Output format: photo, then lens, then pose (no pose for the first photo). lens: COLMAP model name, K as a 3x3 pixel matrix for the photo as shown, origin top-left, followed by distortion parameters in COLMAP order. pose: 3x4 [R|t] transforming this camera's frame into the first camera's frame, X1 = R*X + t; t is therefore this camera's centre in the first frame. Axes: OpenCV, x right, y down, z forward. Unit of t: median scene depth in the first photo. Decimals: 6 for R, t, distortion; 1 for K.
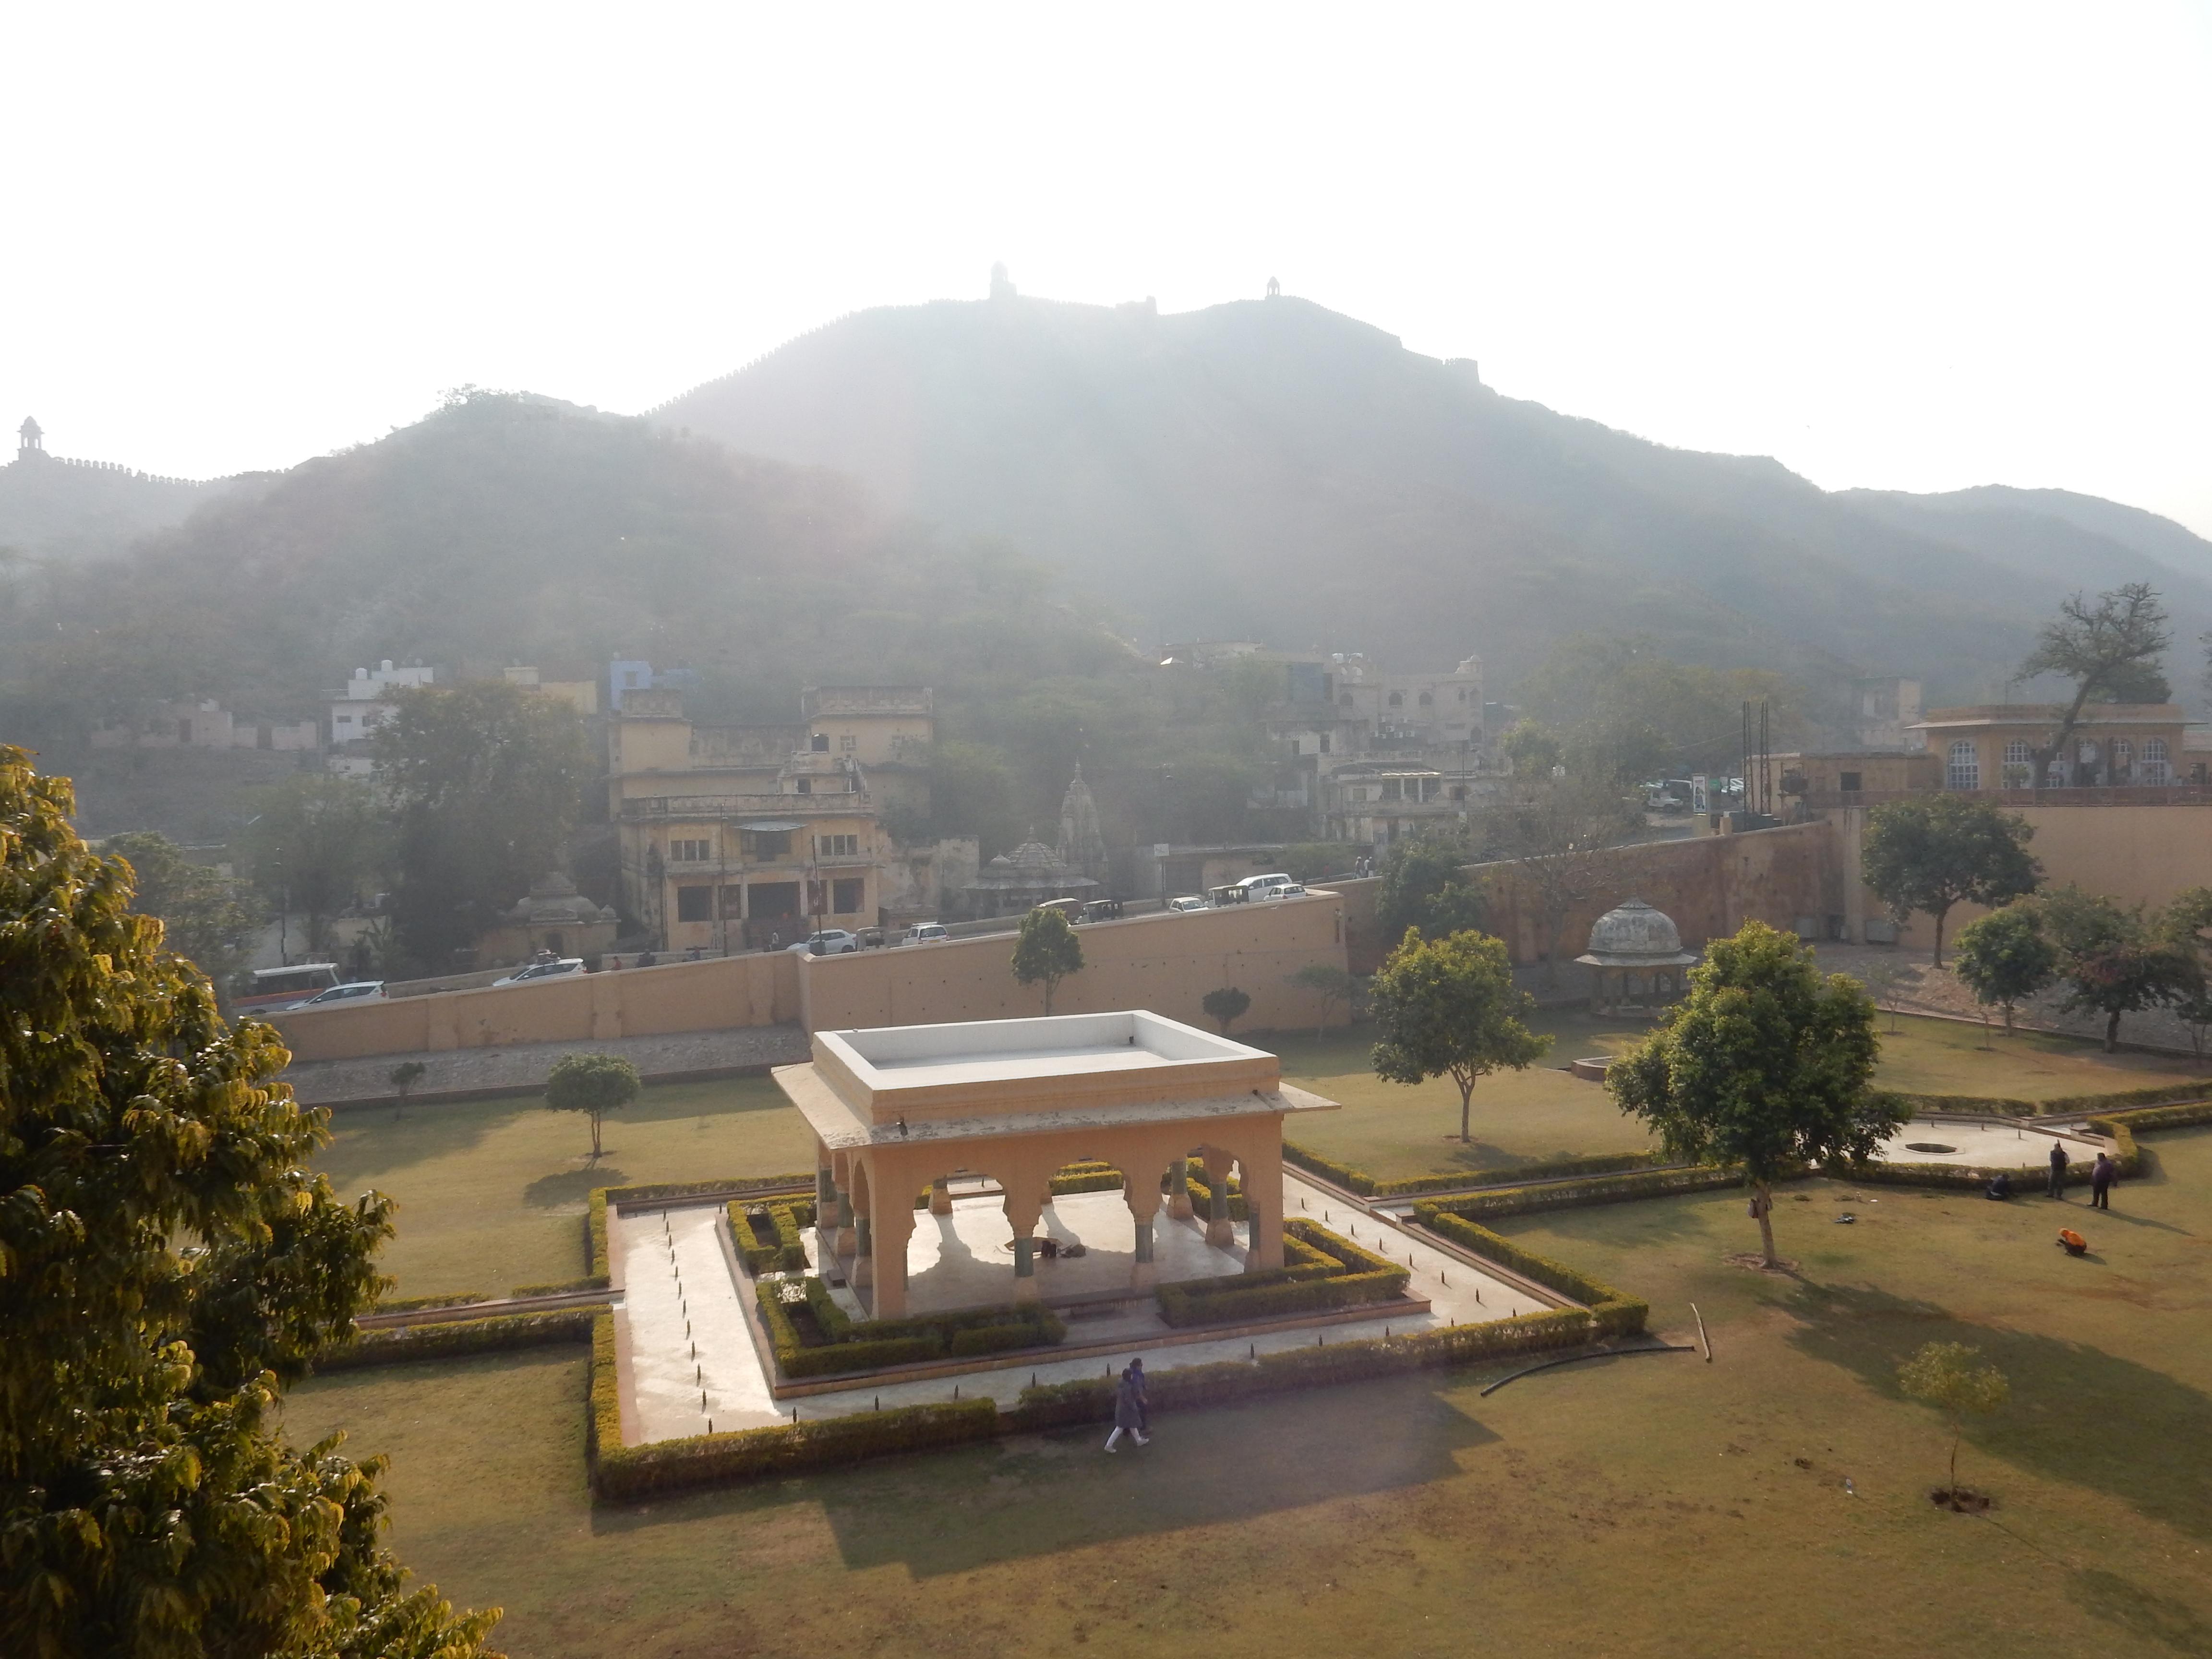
lens RADIAL K [[1614.4, 0, 1106.0], [0, 1614.4, 829.5], [0, 0, 1]] dist [-0.008619, -0.002366]
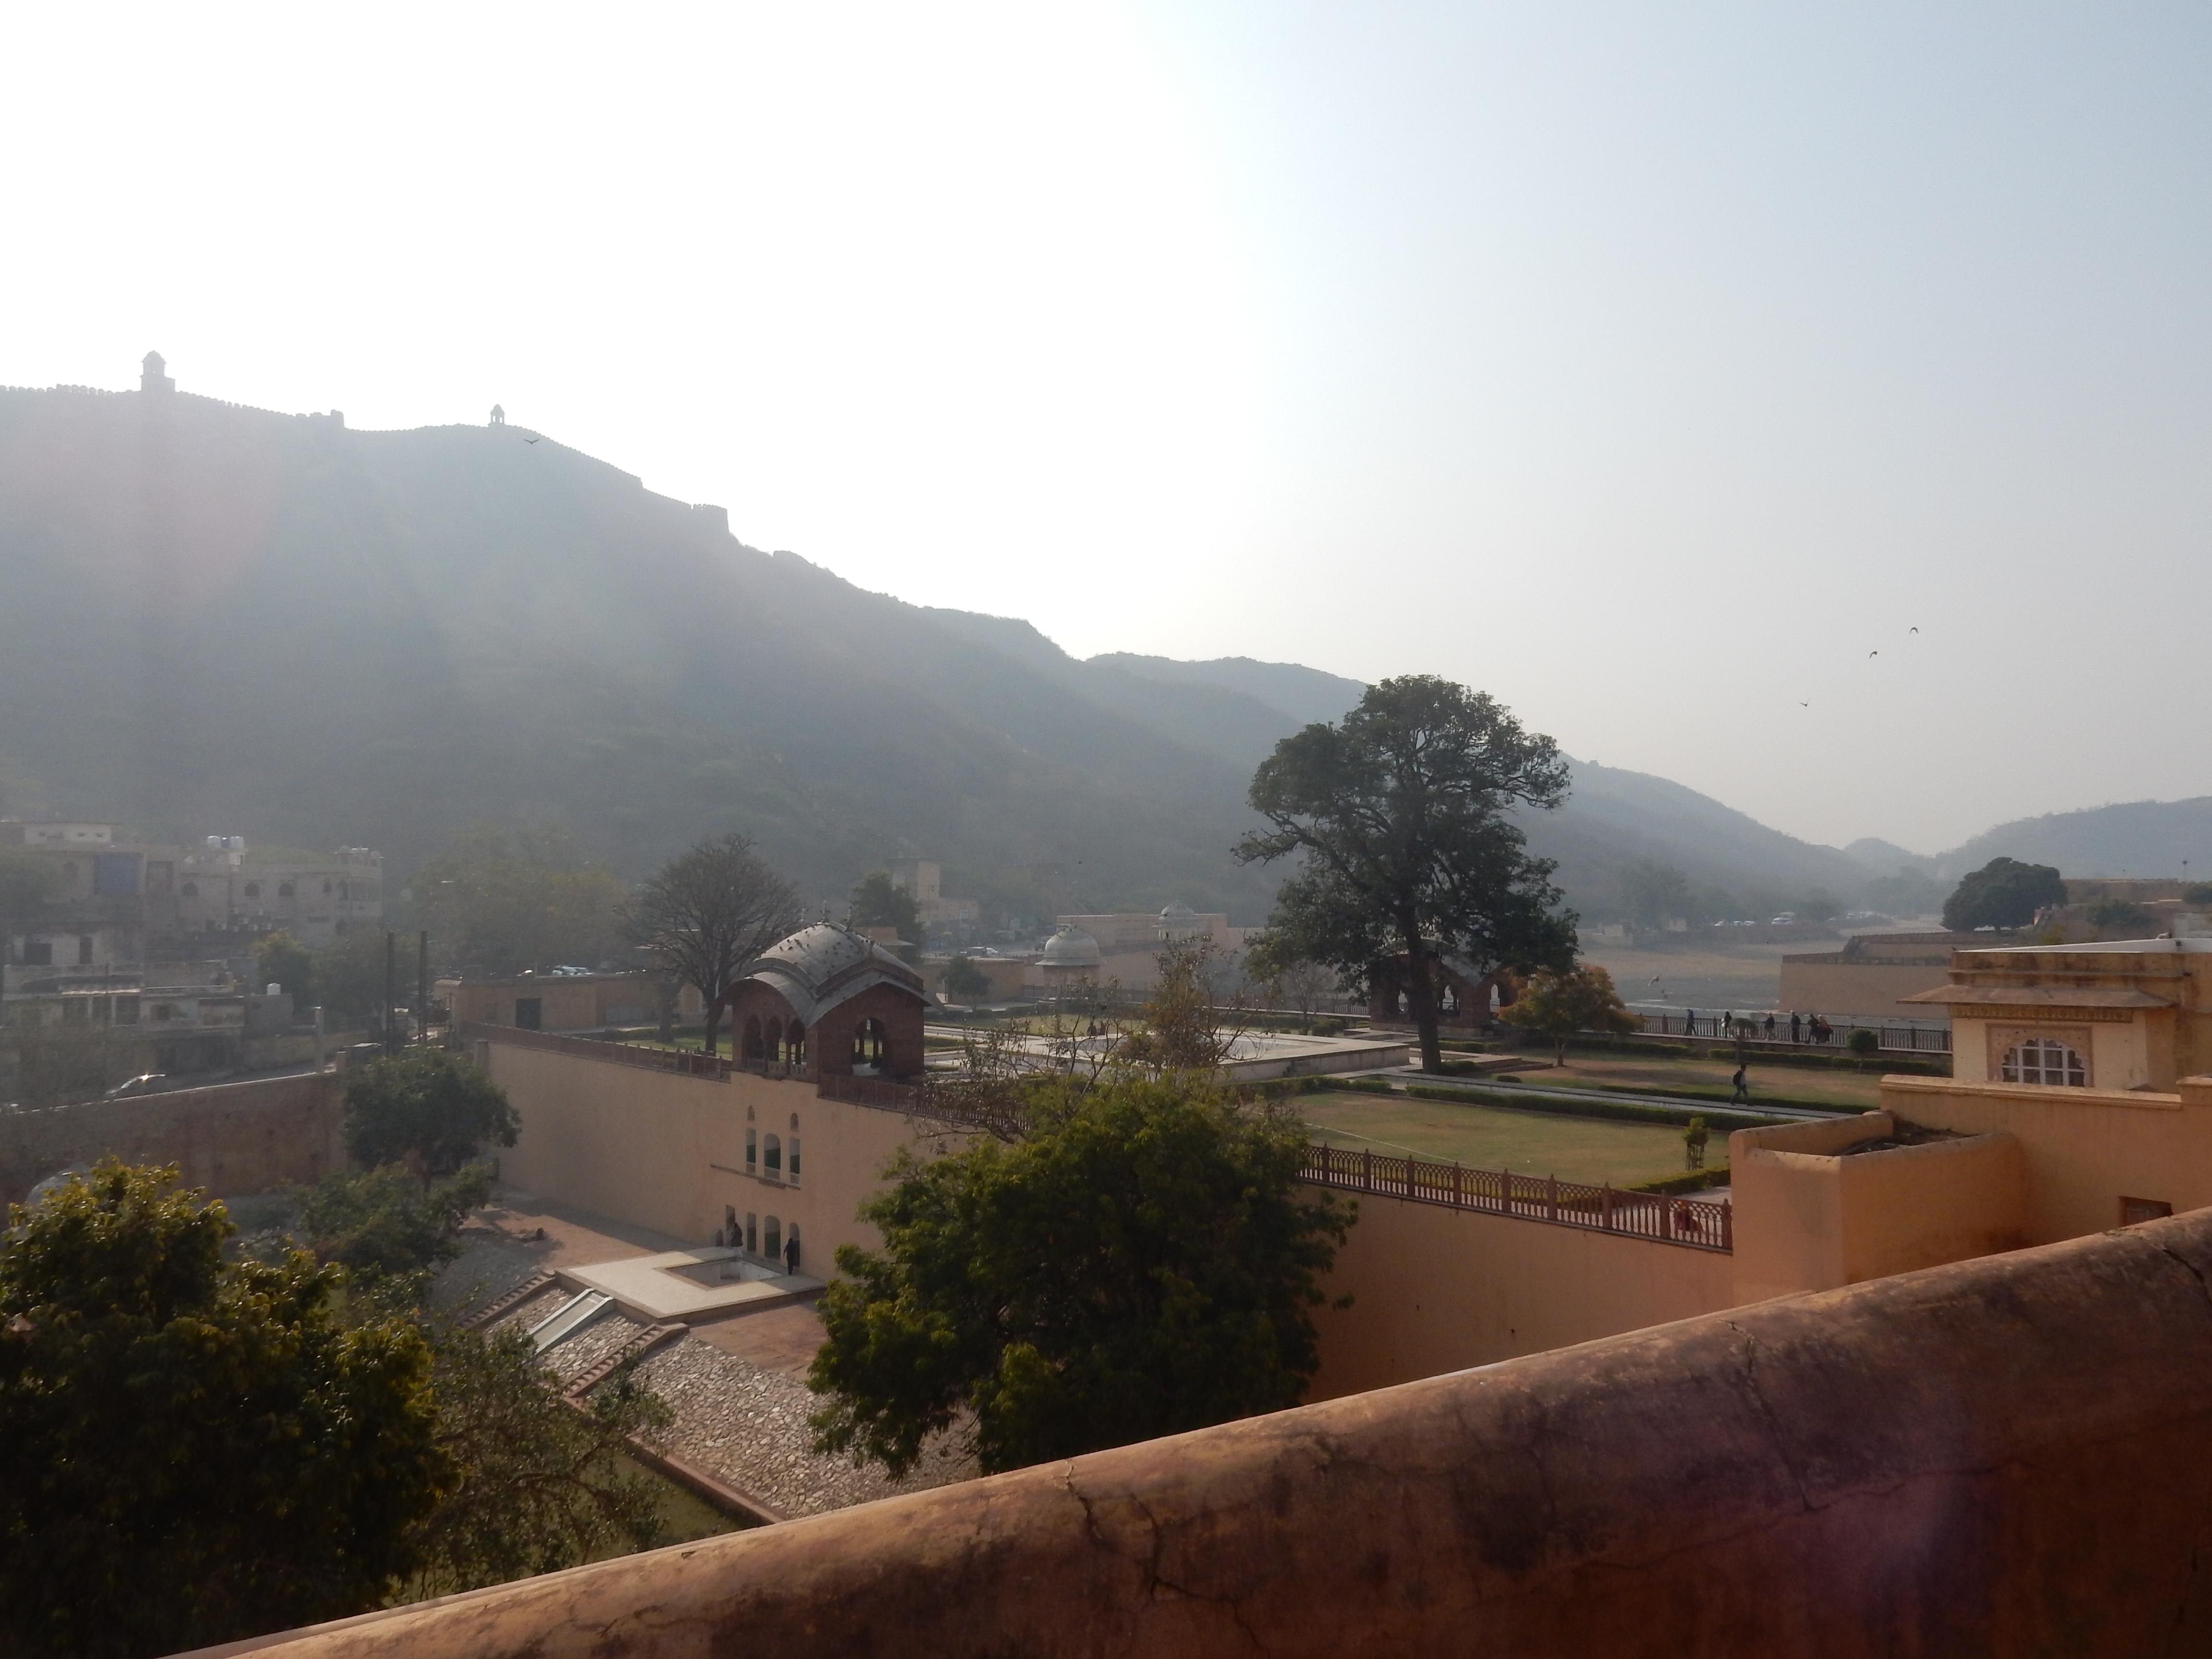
lens RADIAL K [[1626.2, 0, 1106.0], [0, 1626.2, 829.5], [0, 0, 1]] dist [-0.010646, 0.003004]
pose [[0.931991, 0.030007, 0.361238, 0.356196], [-0.003130, 0.997197, -0.074760, -0.055073], [-0.362469, 0.068545, 0.929472, -0.078409]]
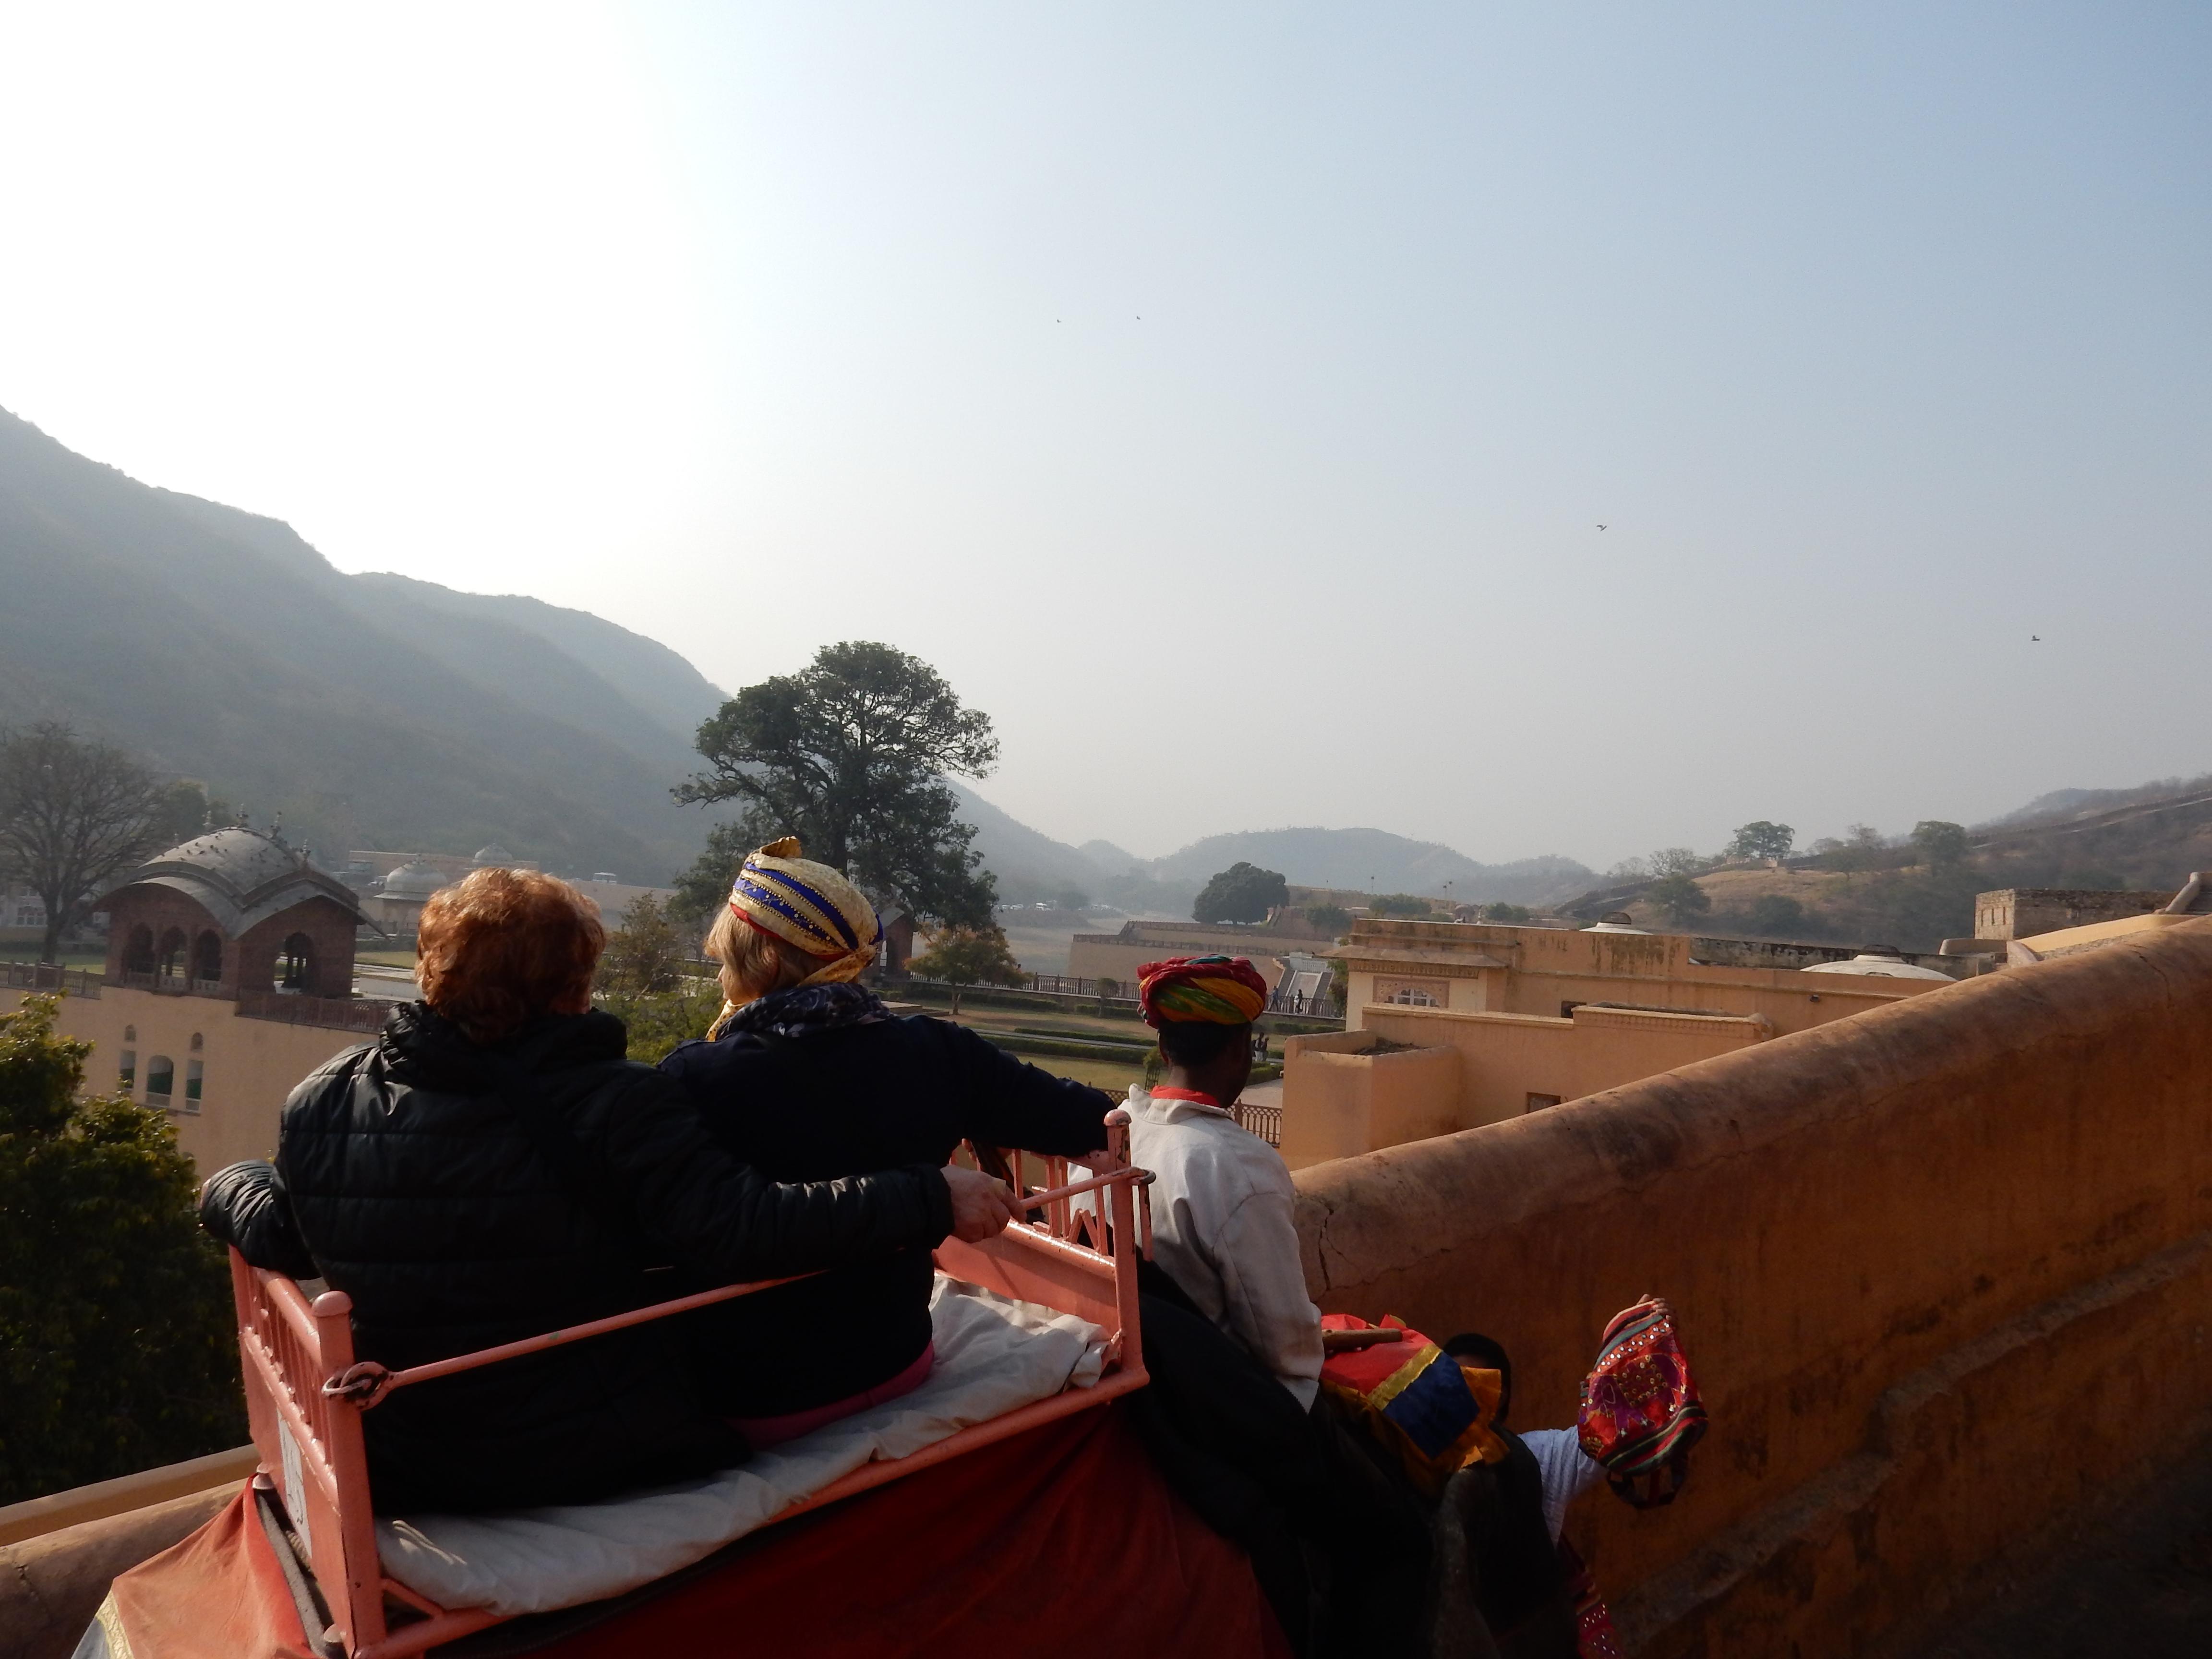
lens RADIAL K [[1626.2, 0, 1106.0], [0, 1626.2, 829.5], [0, 0, 1]] dist [-0.010646, 0.003004]
pose [[0.680541, 0.092403, 0.726860, 0.286475], [-0.059090, 0.995706, -0.071255, -0.044279], [-0.730324, 0.005541, 0.683079, -0.069033]]
